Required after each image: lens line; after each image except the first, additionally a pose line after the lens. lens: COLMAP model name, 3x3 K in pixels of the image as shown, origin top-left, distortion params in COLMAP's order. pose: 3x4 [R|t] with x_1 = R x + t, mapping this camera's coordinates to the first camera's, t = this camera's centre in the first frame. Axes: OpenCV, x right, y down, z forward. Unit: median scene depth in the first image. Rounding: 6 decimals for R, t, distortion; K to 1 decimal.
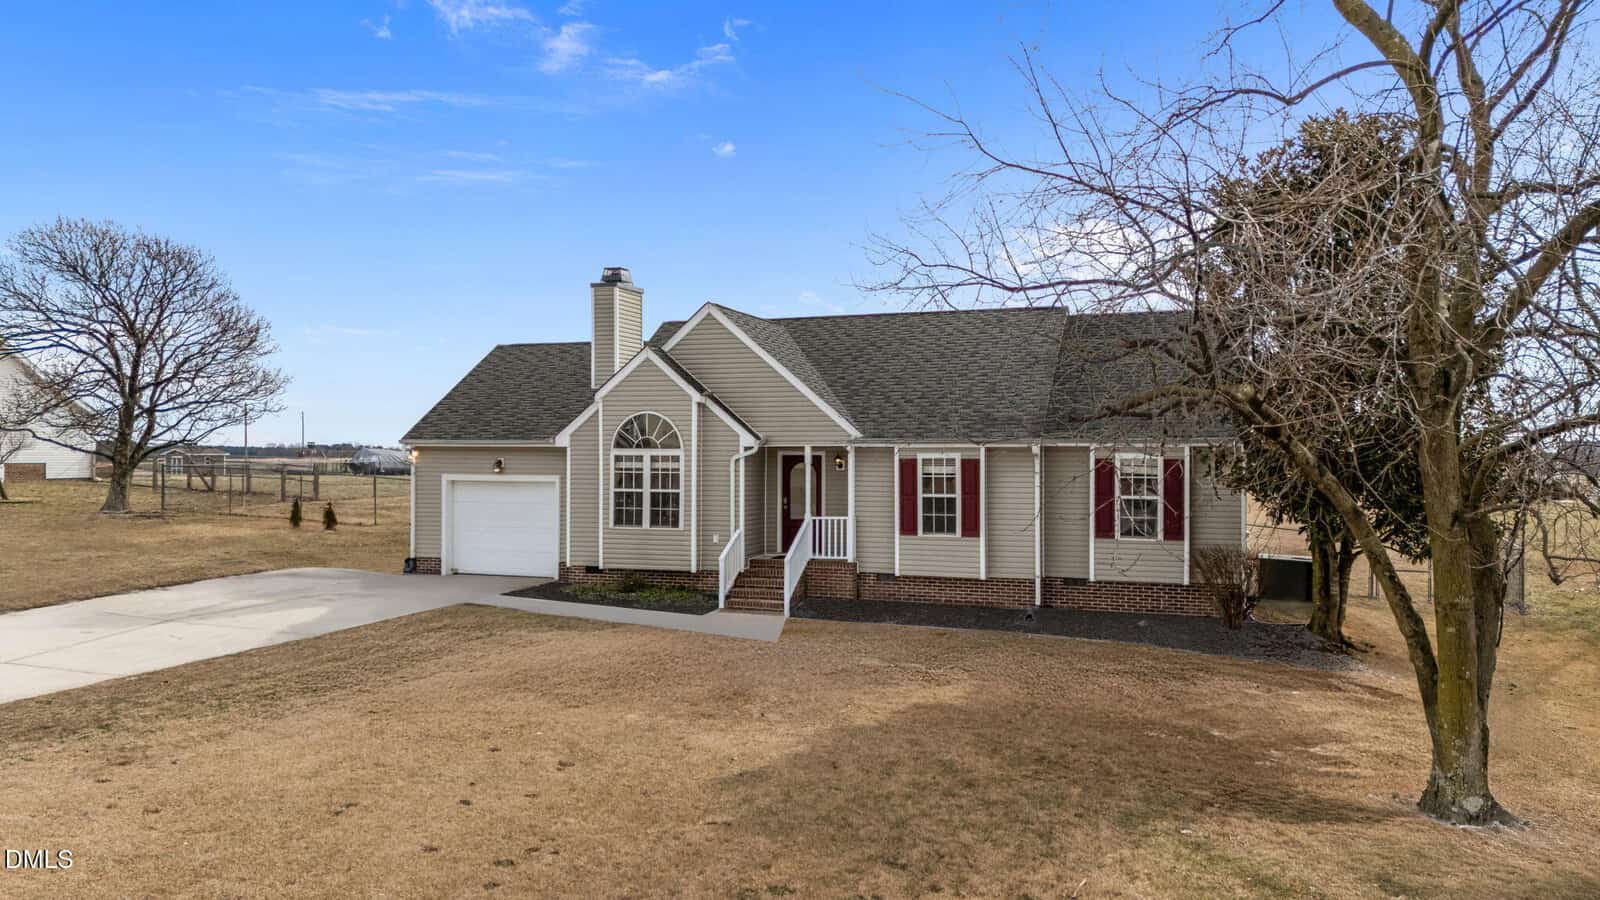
lens RADIAL K [[1145.6, 0, 803.1], [0, 1145.6, 444.1], [0, 0, 1]] dist [0.015054, -0.002109]
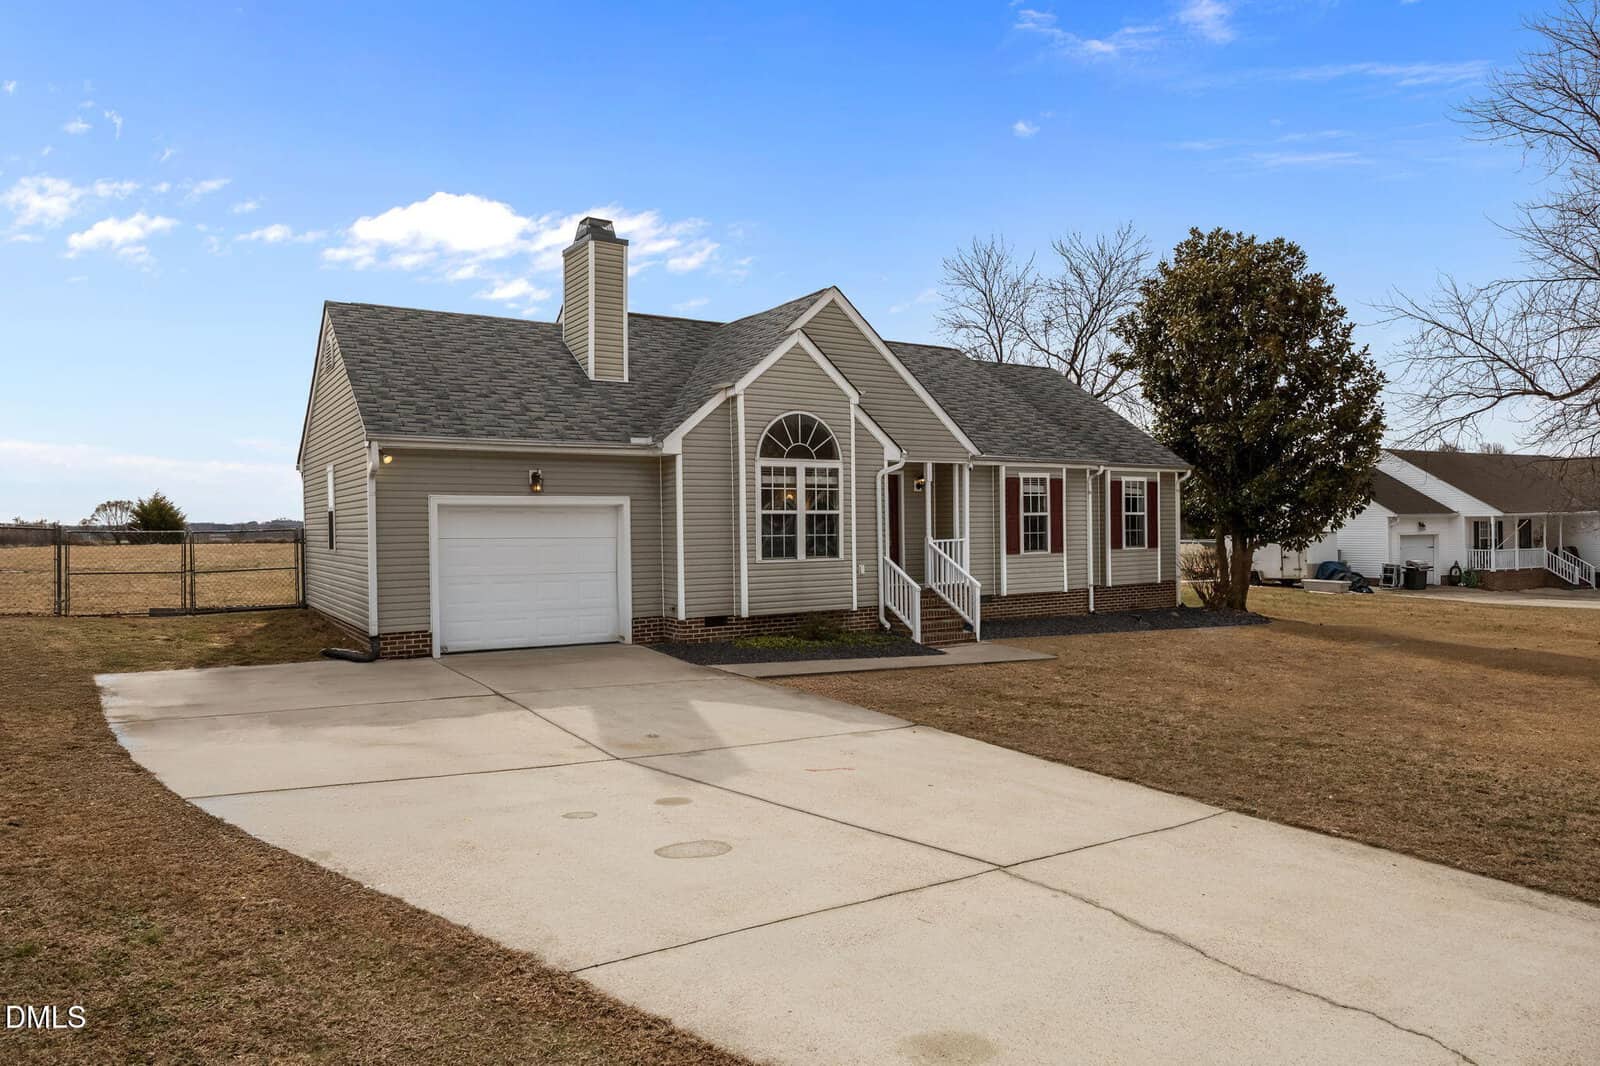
lens RADIAL K [[1018.1, 0, 794.1], [0, 1018.1, 533.5], [0, 0, 1]] dist [-0.008300, -0.000240]
pose [[0.623970, -0.015601, 0.781292, -0.693259], [0.006143, 0.999868, 0.015060, 0.045086], [-0.781424, -0.004597, 0.623984, 0.573319]]
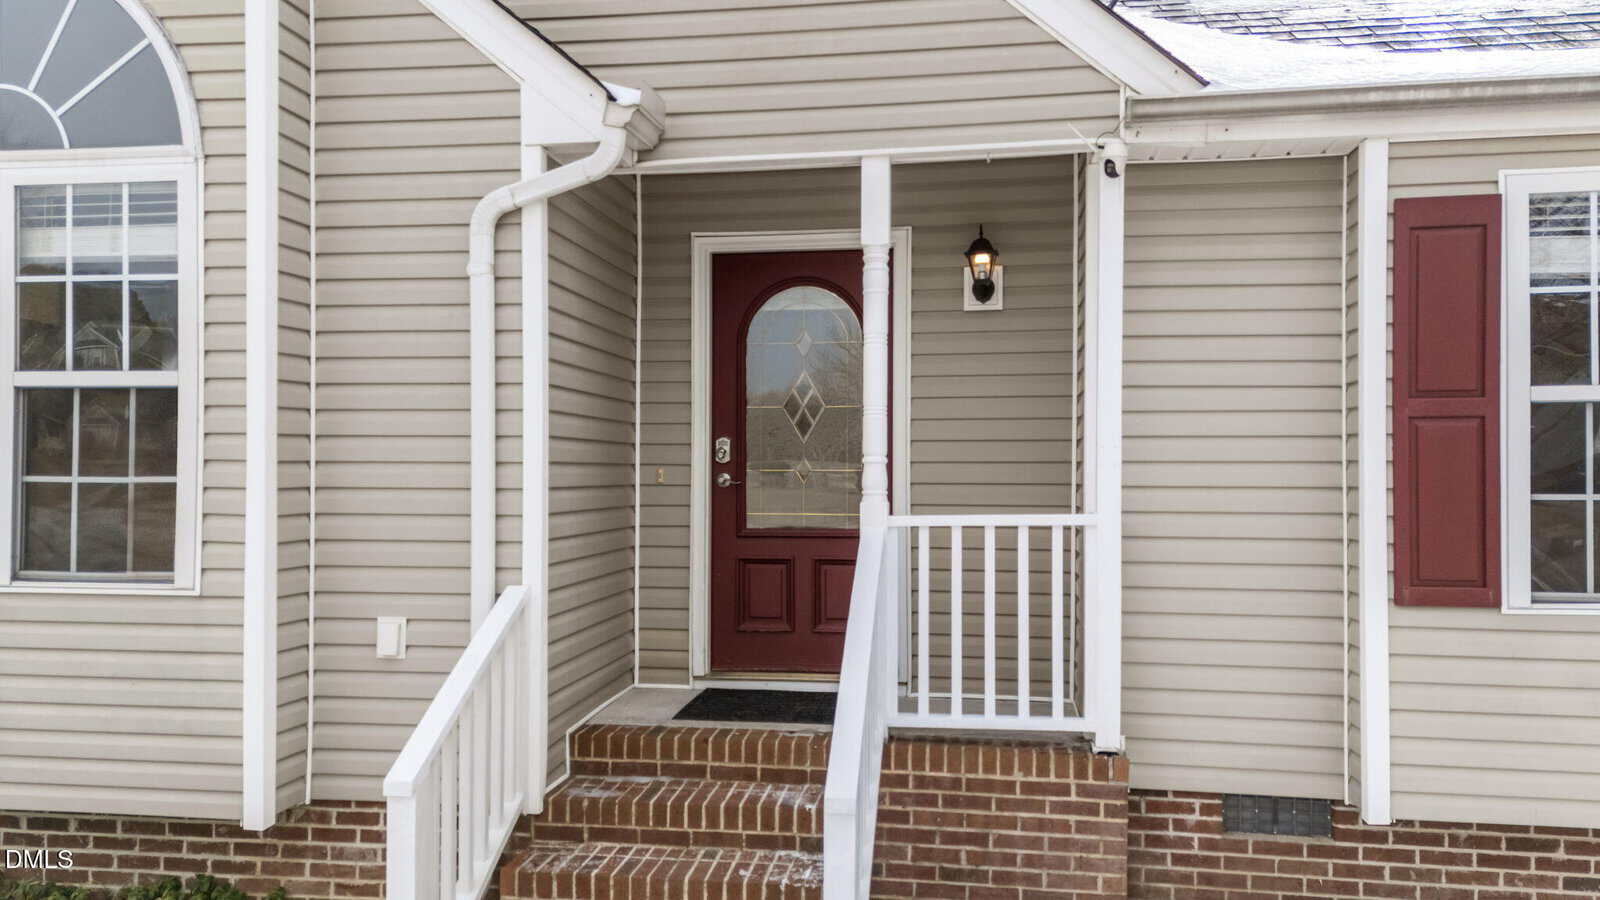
lens RADIAL K [[1145.6, 0, 804.3], [0, 1145.6, 481.8], [0, 0, 1]] dist [0.015054, -0.002109]
pose [[0.983028, -0.000836, 0.183455, -0.043880], [-0.001788, 0.999899, 0.014133, 0.054384], [-0.183448, -0.014221, 0.982927, 0.803061]]
